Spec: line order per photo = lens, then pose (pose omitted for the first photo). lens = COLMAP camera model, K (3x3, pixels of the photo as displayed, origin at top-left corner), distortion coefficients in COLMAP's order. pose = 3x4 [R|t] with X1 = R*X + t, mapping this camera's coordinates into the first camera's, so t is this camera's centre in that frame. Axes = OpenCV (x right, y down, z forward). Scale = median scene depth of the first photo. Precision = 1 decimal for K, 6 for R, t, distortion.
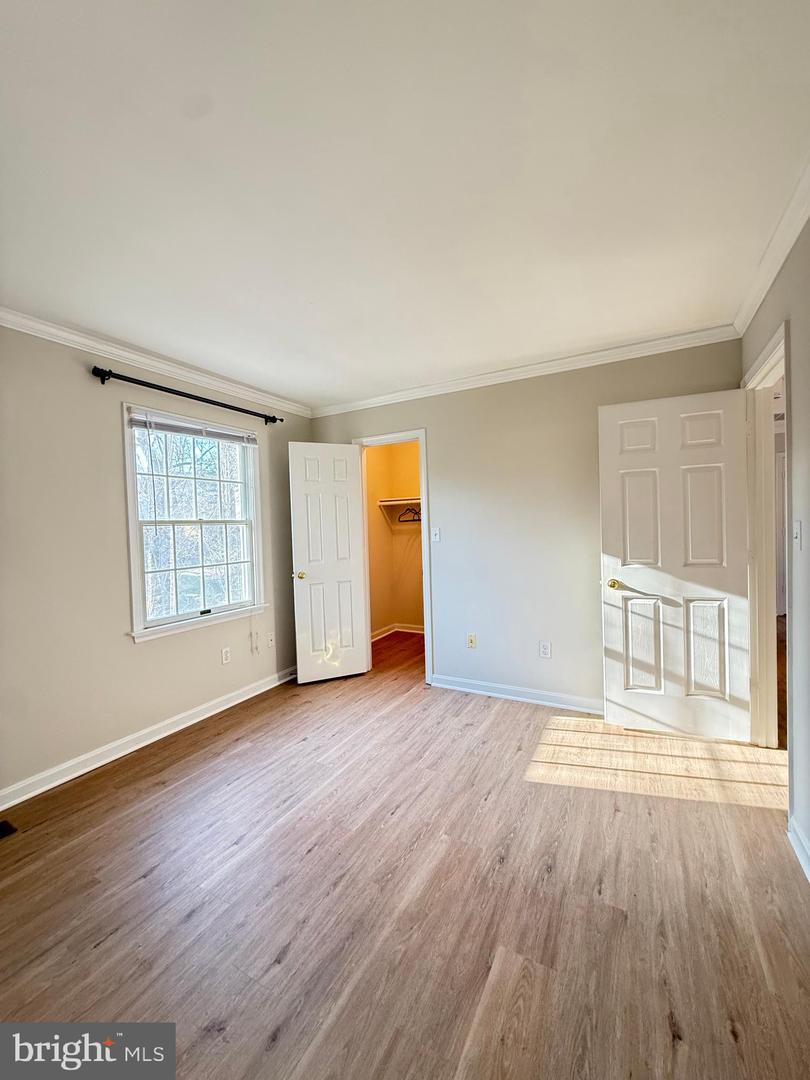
lens RADIAL K [[427.2, 0, 402.8], [0, 427.2, 536.8], [0, 0, 1]] dist [-0.004148, 0.000512]
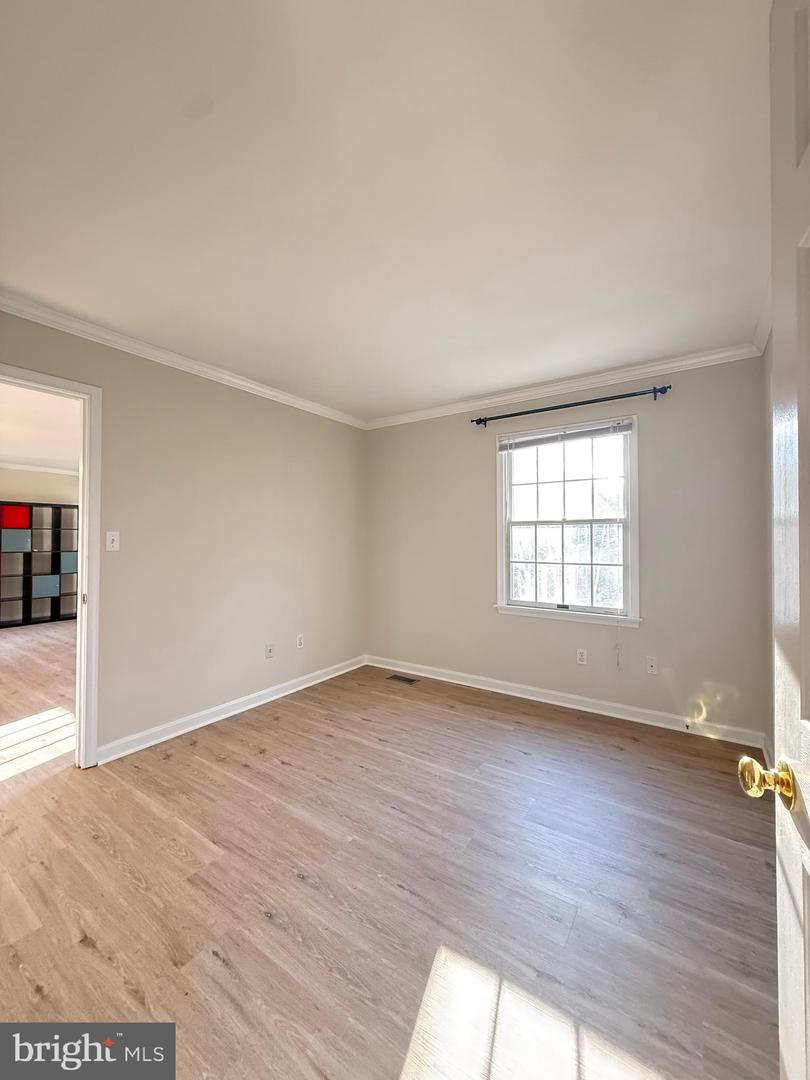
lens RADIAL K [[427.2, 0, 410.7], [0, 427.2, 540.6], [0, 0, 1]] dist [-0.004148, 0.000512]
pose [[-0.087703, 0.032690, -0.995610, 0.997190], [-0.022383, 0.999144, 0.034778, -0.025437], [0.995895, 0.025335, -0.086896, 1.150424]]
